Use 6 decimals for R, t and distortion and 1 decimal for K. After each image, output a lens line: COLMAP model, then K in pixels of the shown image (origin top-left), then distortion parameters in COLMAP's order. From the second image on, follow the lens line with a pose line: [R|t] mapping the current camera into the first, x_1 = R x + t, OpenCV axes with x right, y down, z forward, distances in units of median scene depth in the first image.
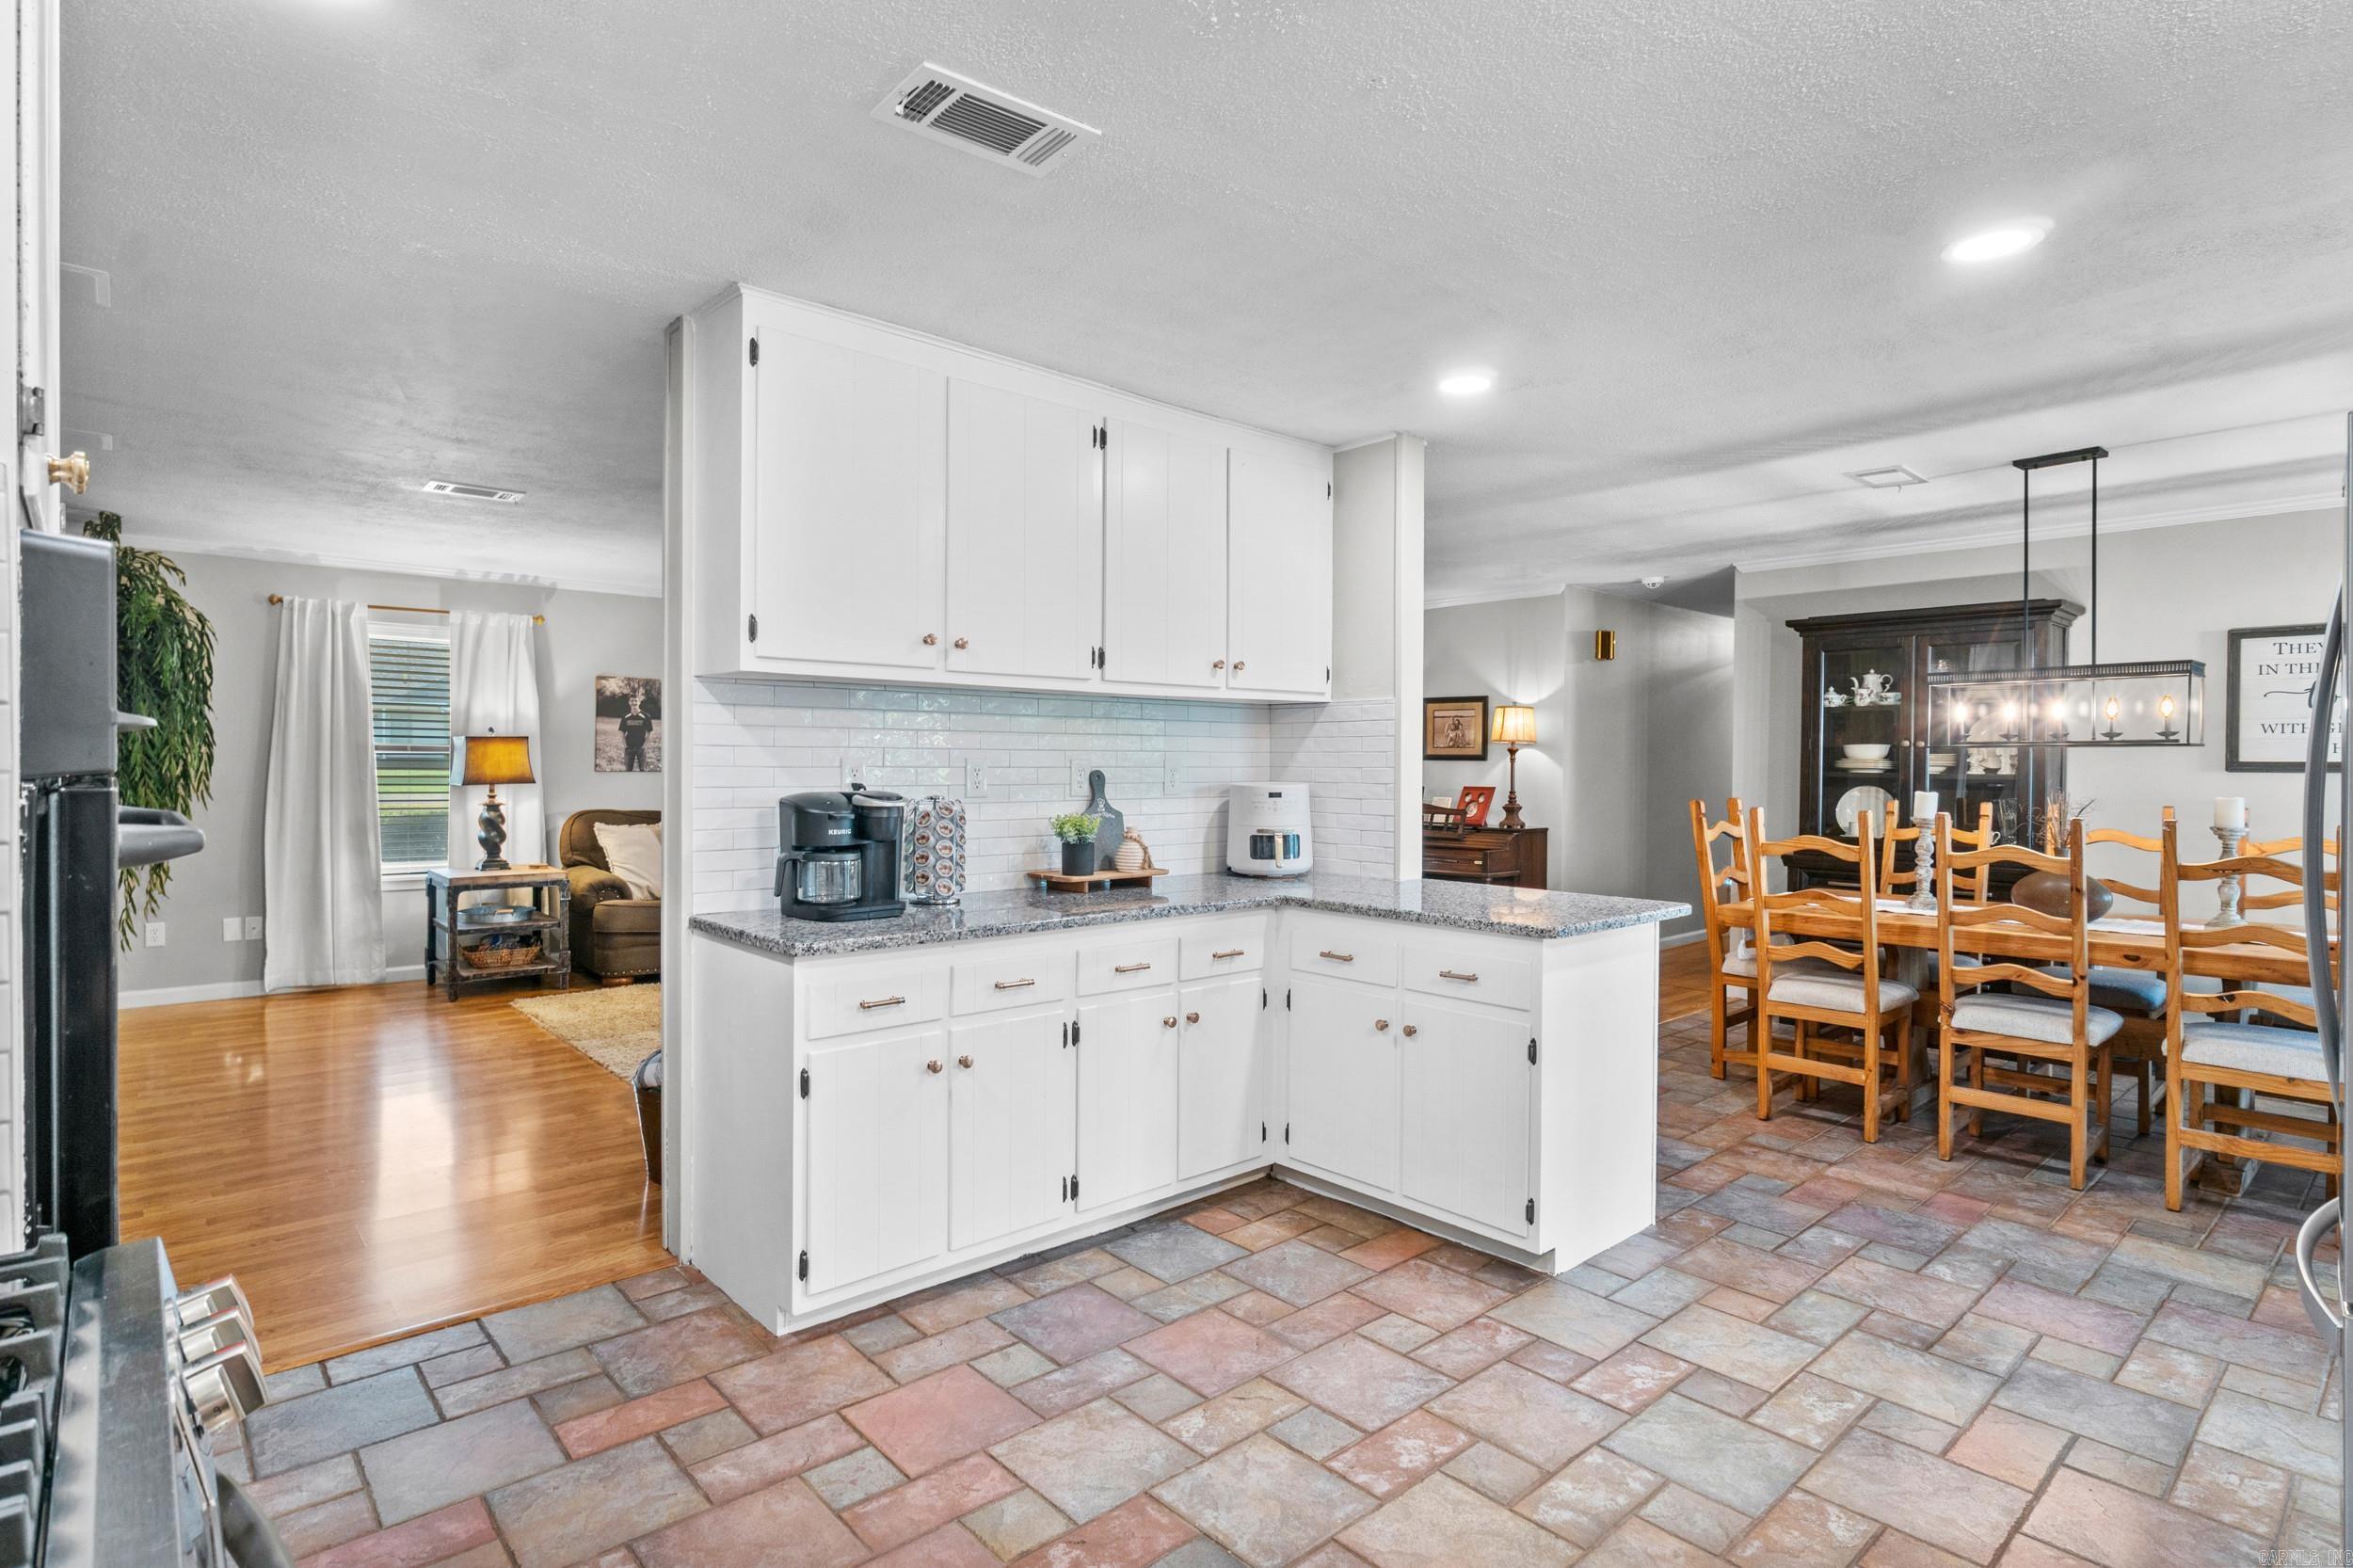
lens RADIAL K [[1188.8, 0, 1177.2], [0, 1188.8, 772.1], [0, 0, 1]] dist [-0.012897, 0.000558]
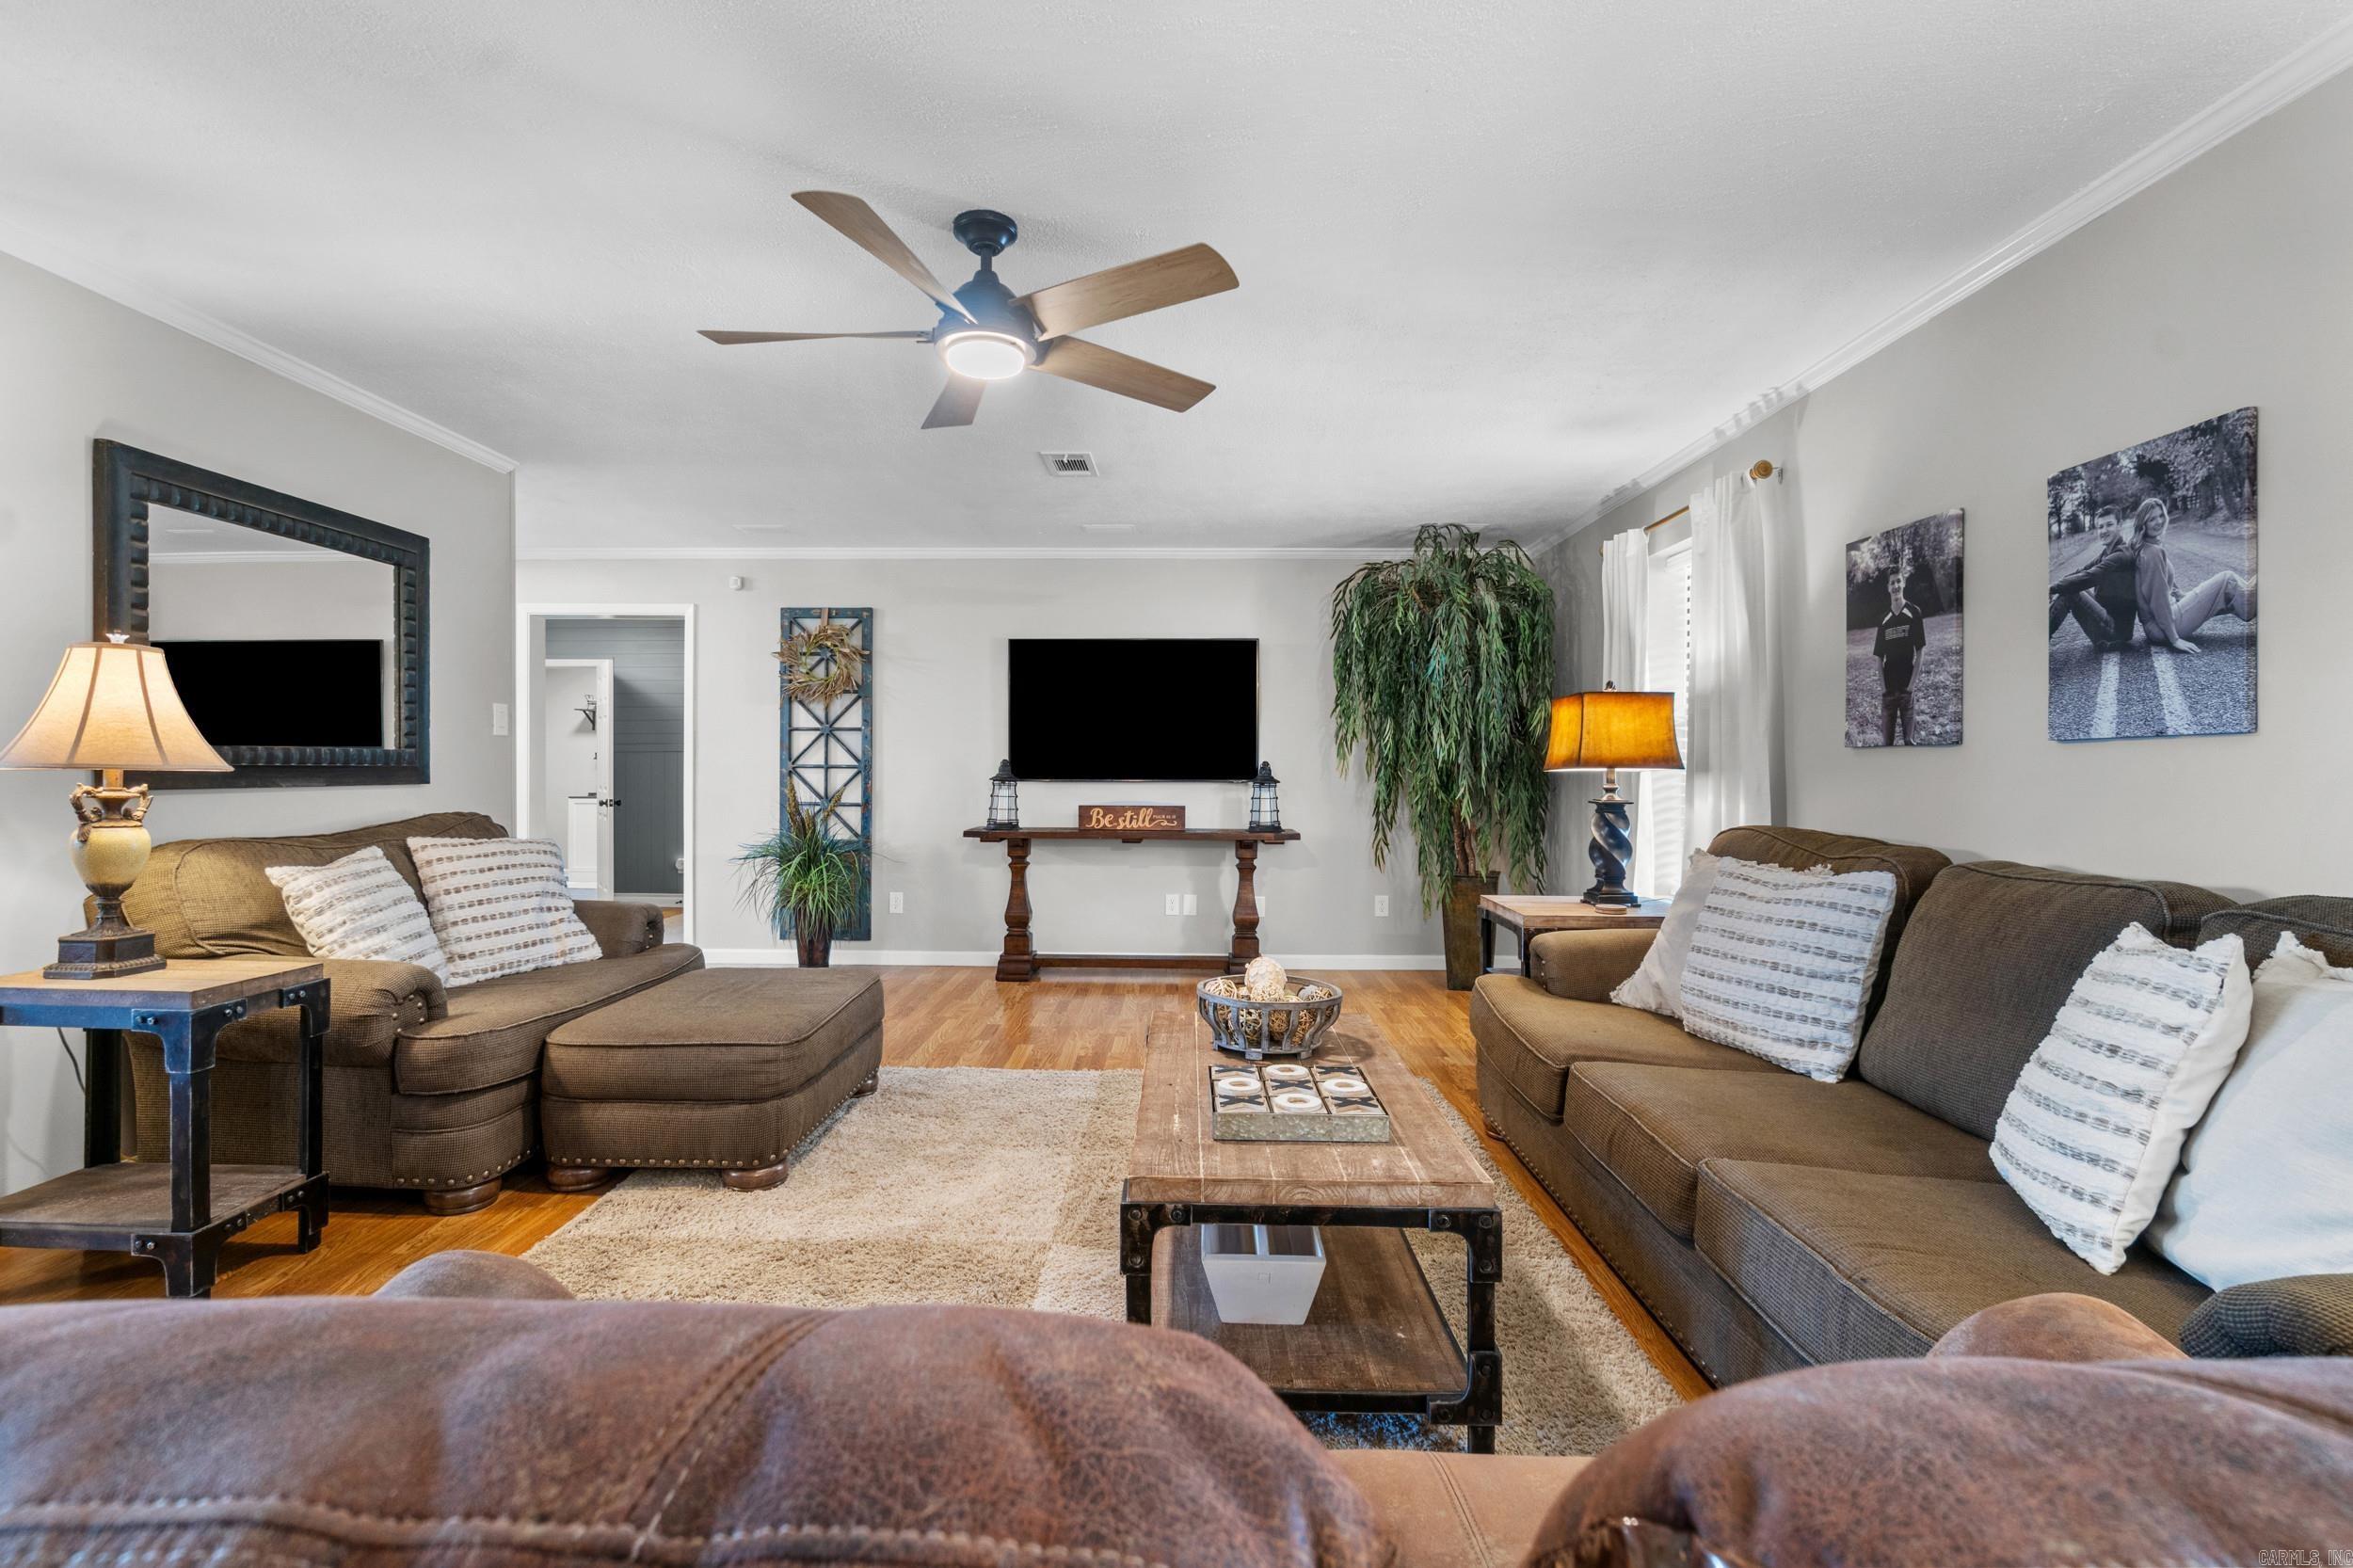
lens RADIAL K [[1067.8, 0, 1171.5], [0, 1067.8, 775.8], [0, 0, 1]] dist [-0.003122, -0.000417]
pose [[-0.692585, -0.002456, -0.721332, 0.001862], [-0.012140, 0.999892, 0.008252, 0.011256], [0.721234, 0.014472, -0.692540, 1.176161]]
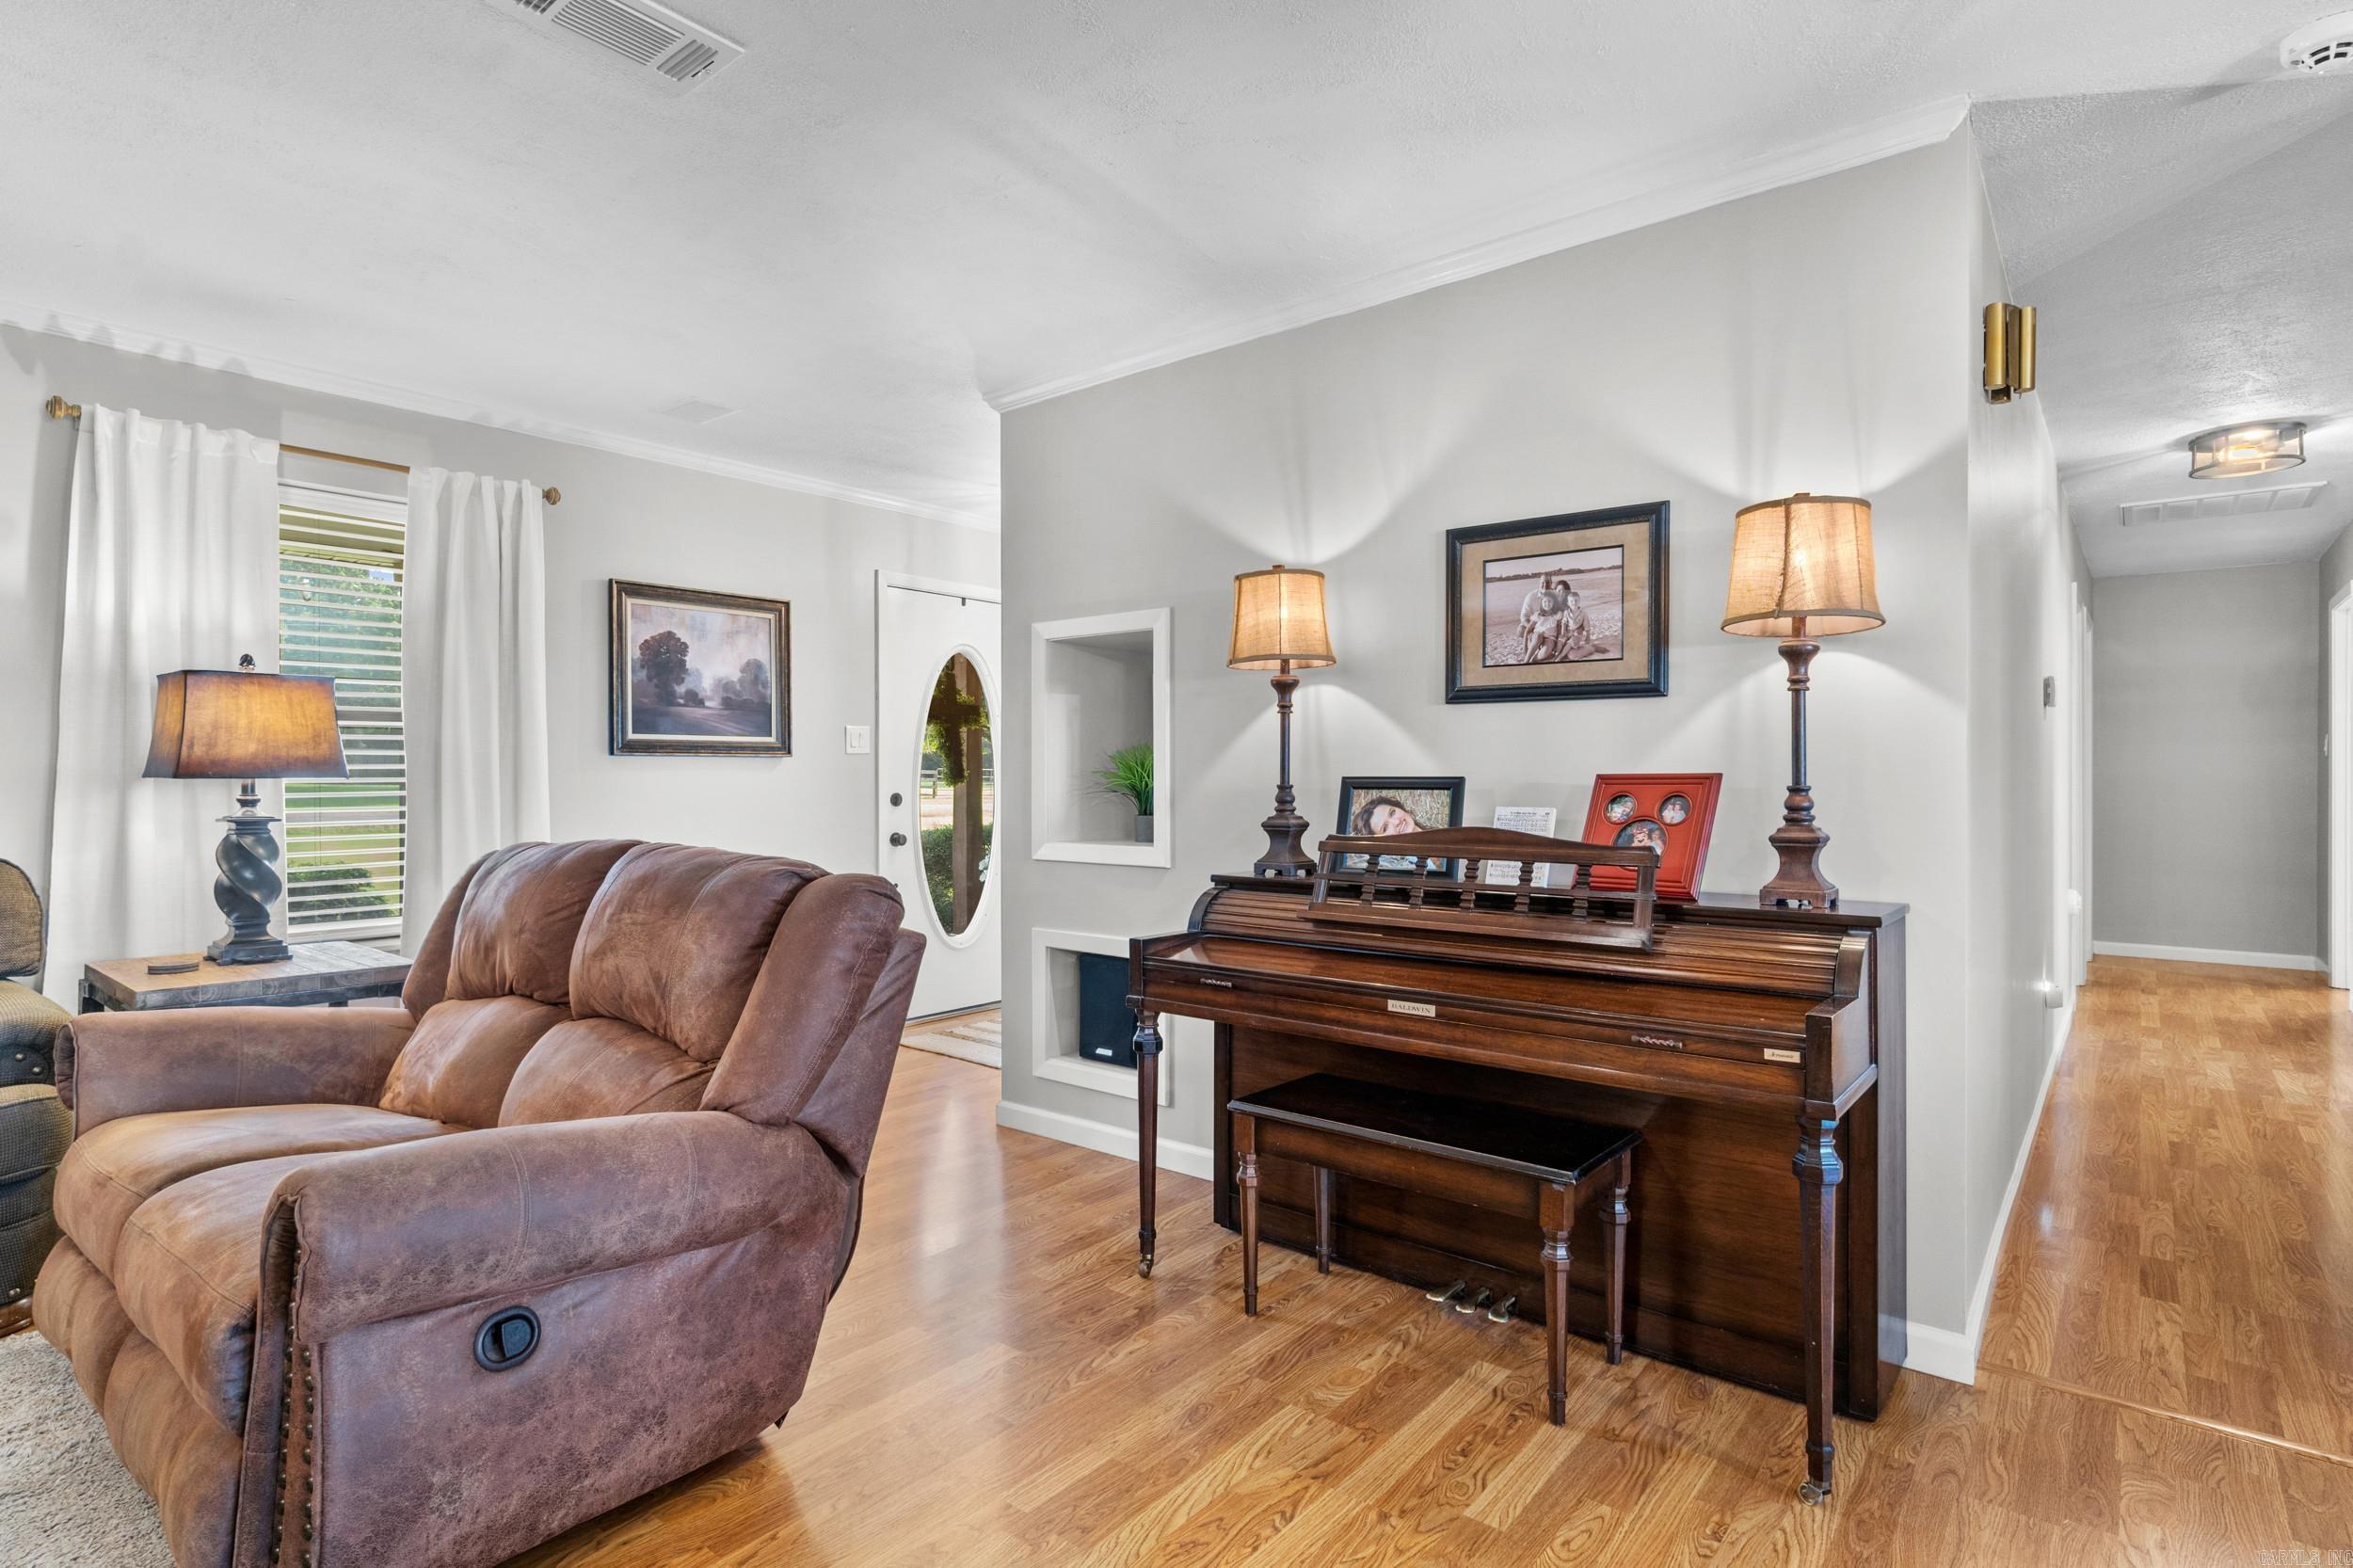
lens RADIAL K [[1188.8, 0, 1179.1], [0, 1188.8, 773.3], [0, 0, 1]] dist [-0.012897, 0.000558]
pose [[0.986804, -0.004275, 0.161861, 0.081843], [0.005992, 0.999931, -0.010121, 0.016151], [-0.161806, 0.010958, 0.986762, 0.776748]]
